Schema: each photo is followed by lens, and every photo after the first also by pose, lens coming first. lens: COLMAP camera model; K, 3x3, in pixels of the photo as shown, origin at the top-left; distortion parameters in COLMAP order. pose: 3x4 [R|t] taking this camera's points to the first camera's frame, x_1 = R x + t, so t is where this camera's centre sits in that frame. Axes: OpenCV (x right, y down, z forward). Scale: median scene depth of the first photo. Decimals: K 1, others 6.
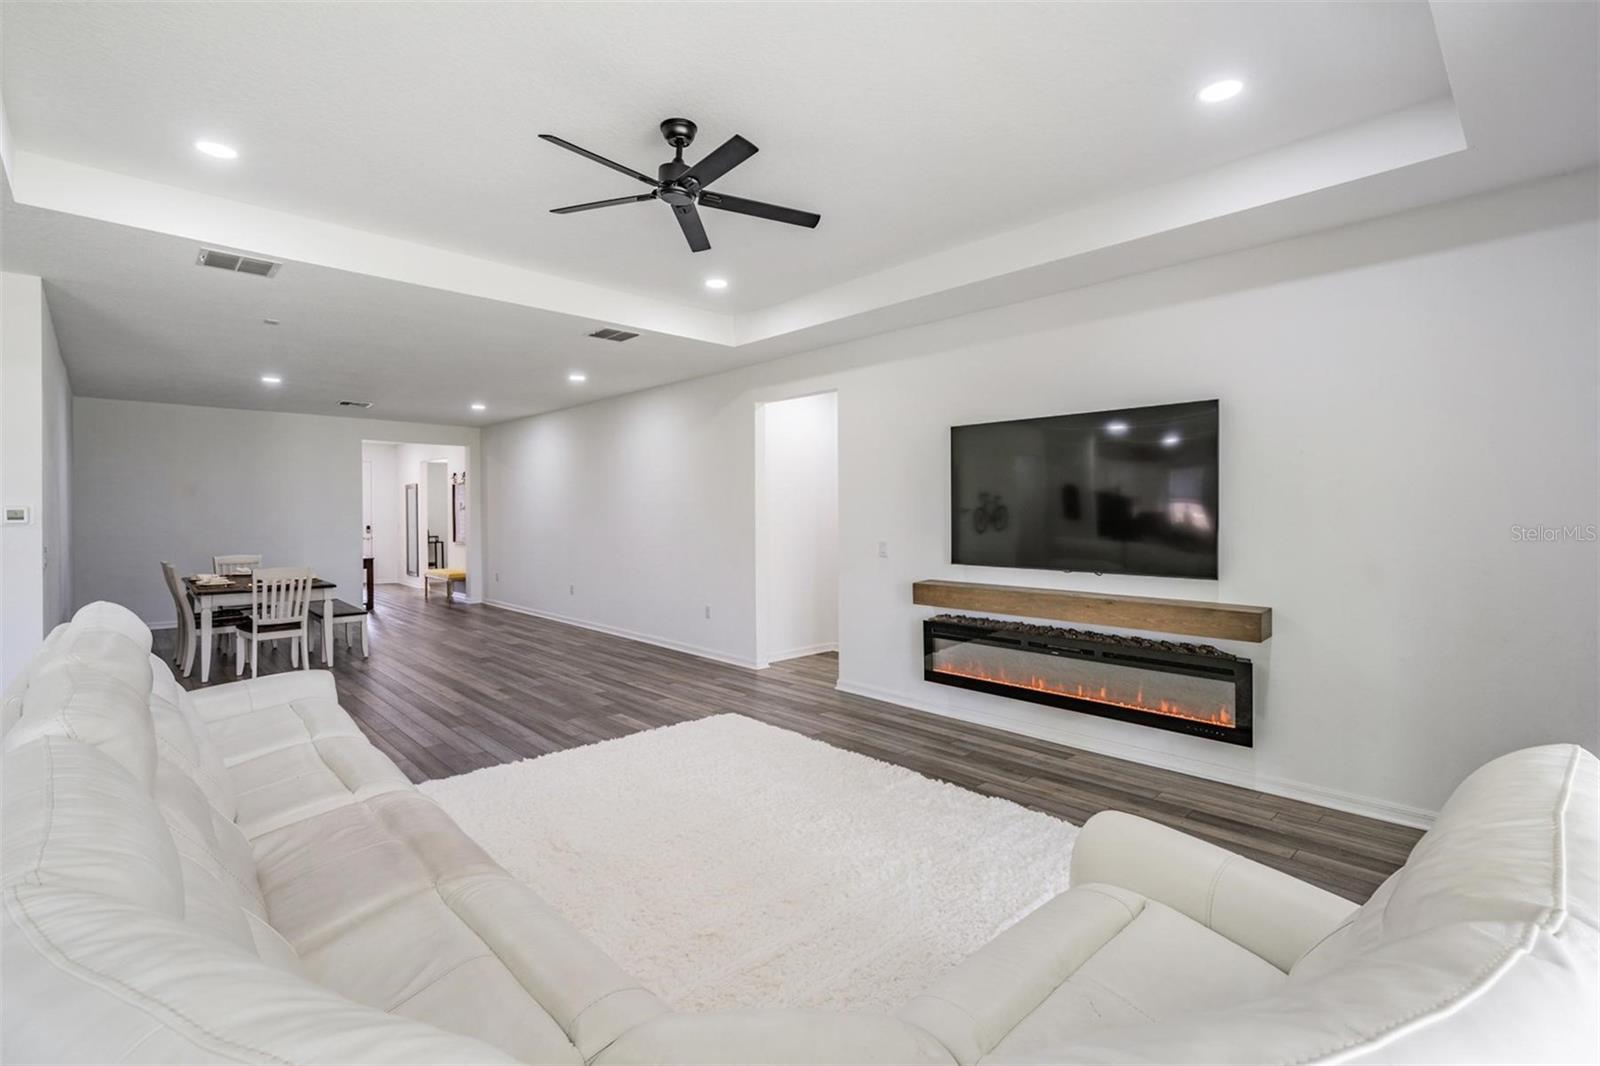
lens RADIAL K [[745.0, 0, 795.2], [0, 745.0, 521.1], [0, 0, 1]] dist [0.002704, -0.000820]
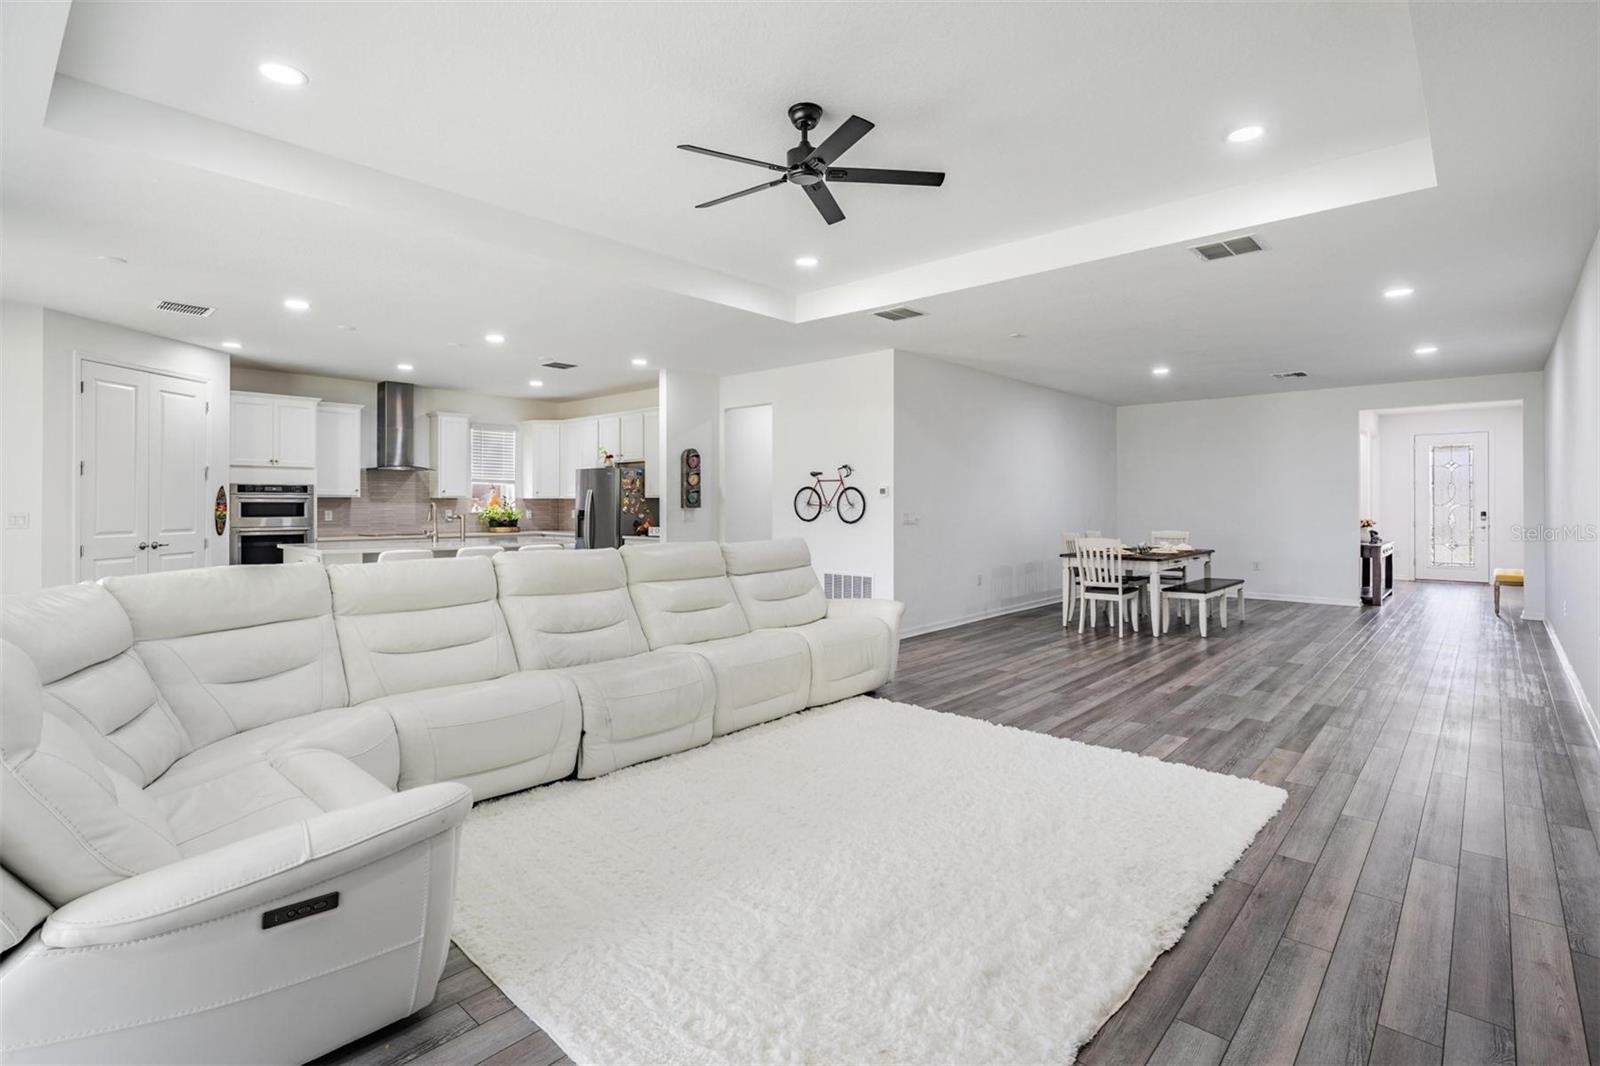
lens RADIAL K [[753.4, 0, 794.0], [0, 753.4, 504.6], [0, 0, 1]] dist [0.001063, -0.000605]
pose [[0.074451, 0.001814, -0.997223, 0.548172], [-0.014796, 0.999890, 0.000714, 0.020628], [0.997115, 0.014702, 0.074470, 0.550766]]
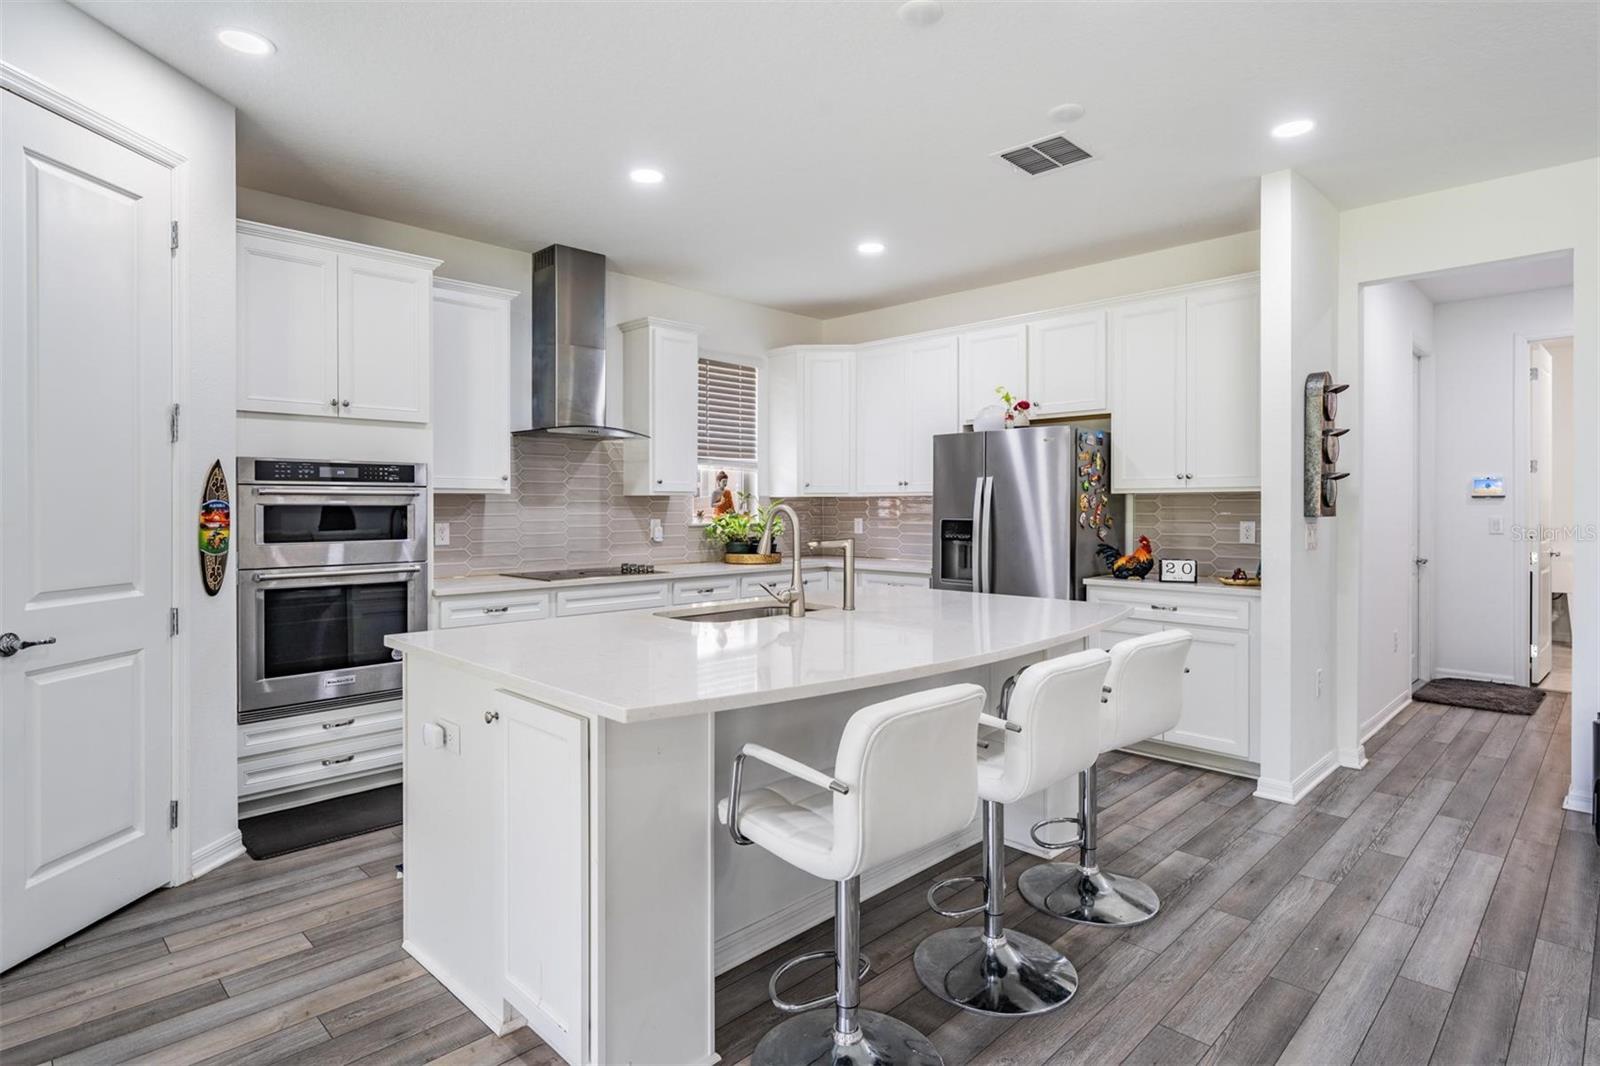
lens RADIAL K [[837.9, 0, 790.8], [0, 837.9, 507.9], [0, 0, 1]] dist [0.007405, -0.003618]
pose [[0.027099, 0.003371, -0.999627, -0.384040], [-0.012849, 0.999913, 0.003024, 0.028460], [0.999550, 0.012762, 0.027140, -0.055315]]
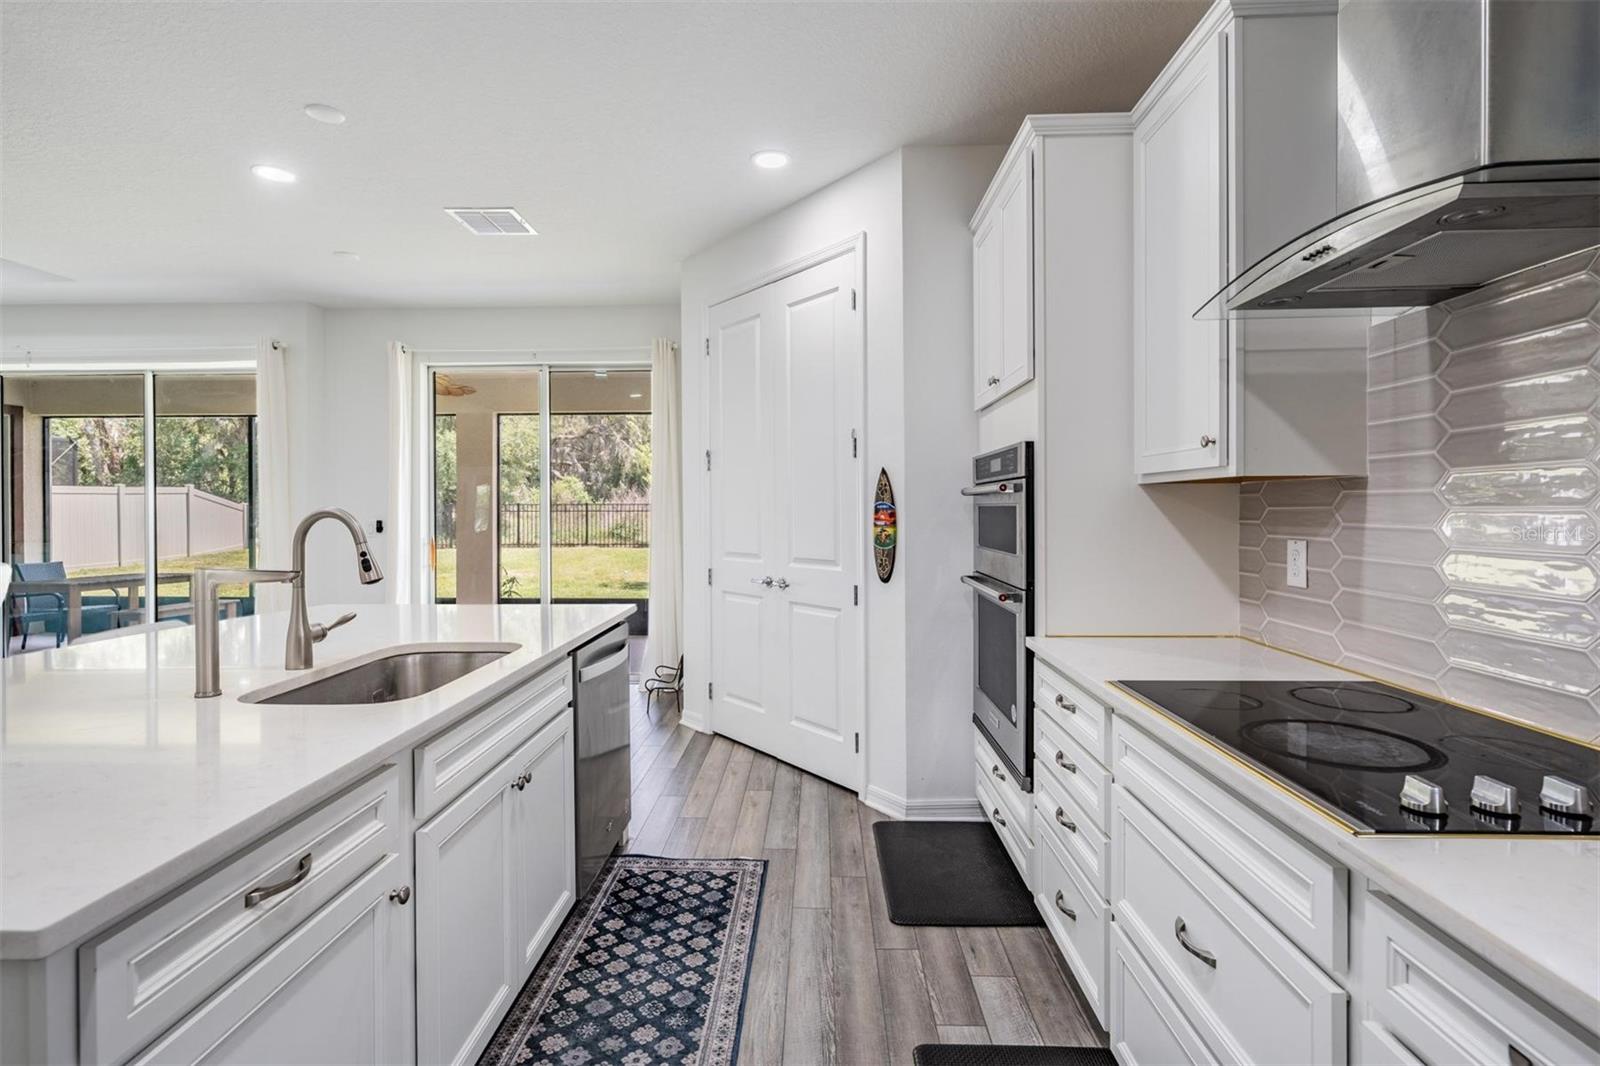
lens RADIAL K [[753.4, 0, 790.1], [0, 753.4, 514.1], [0, 0, 1]] dist [0.001063, -0.000605]
pose [[-0.703045, -0.001833, 0.711143, -1.385027], [0.013905, 0.999770, 0.016323, 0.028626], [-0.711010, 0.021365, -0.702857, 0.051469]]
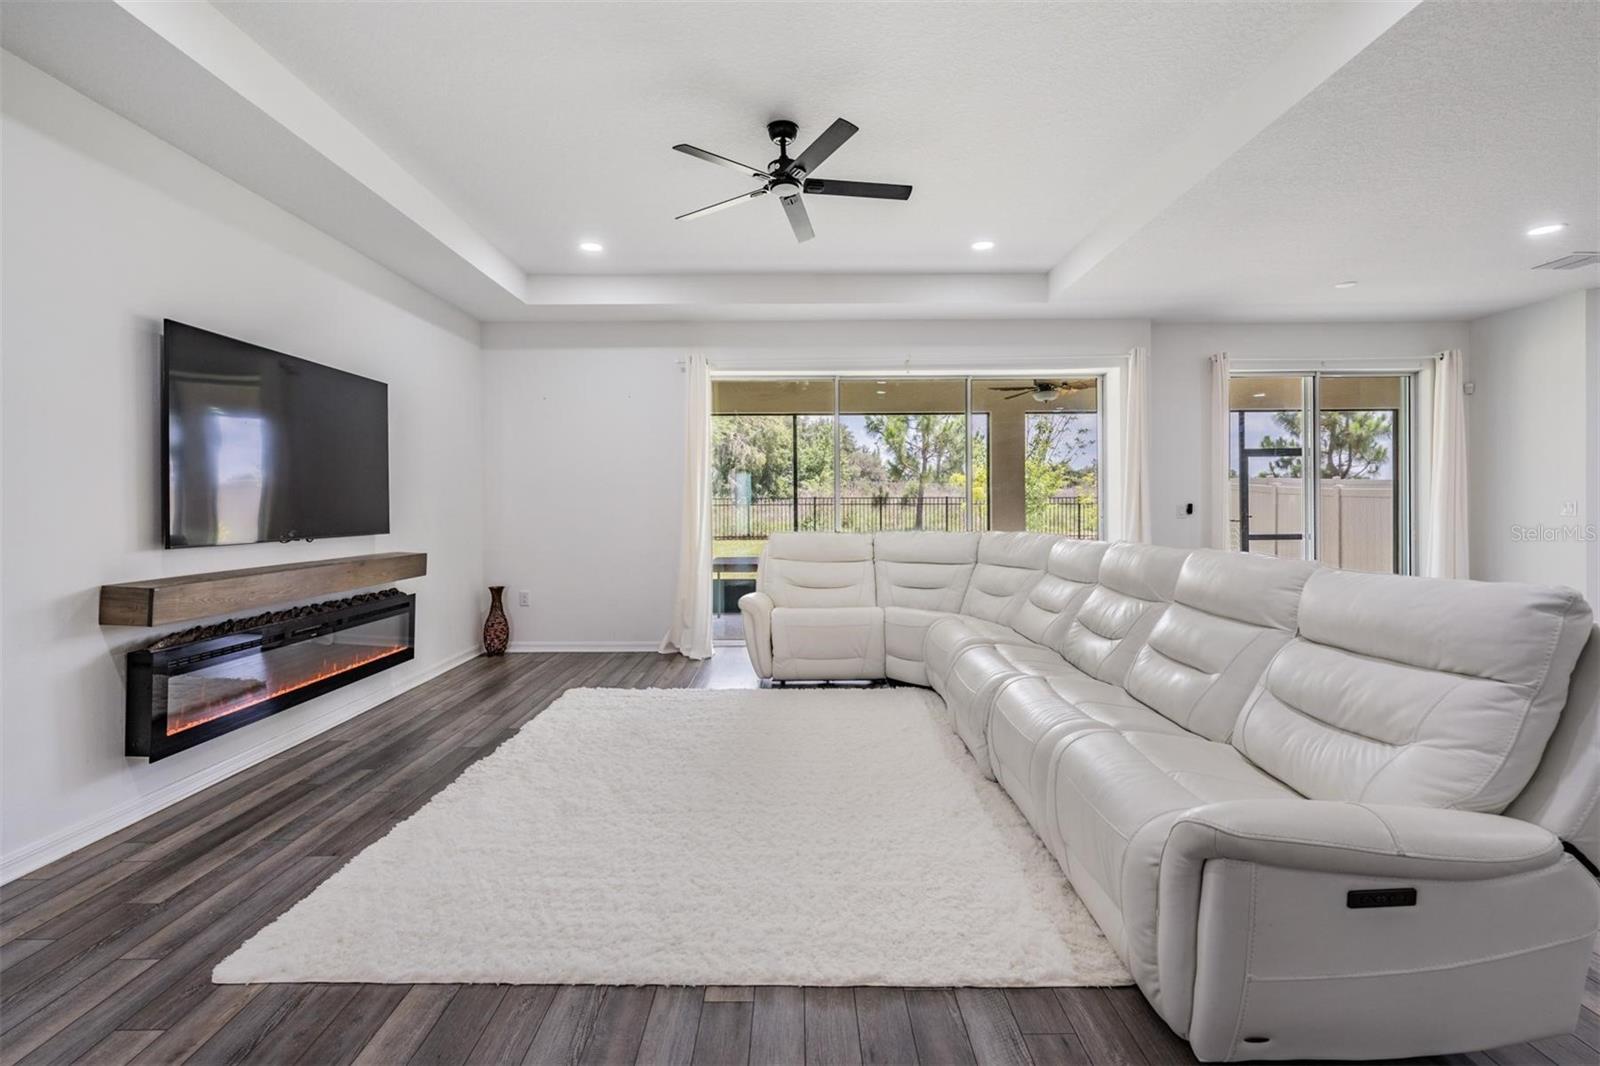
lens RADIAL K [[753.4, 0, 791.4], [0, 753.4, 512.8], [0, 0, 1]] dist [0.001063, -0.000605]
pose [[-0.725017, -0.000183, 0.688731, -0.577228], [0.017711, 0.999664, 0.018909, 0.026456], [-0.688503, 0.025908, -0.724770, 1.110159]]
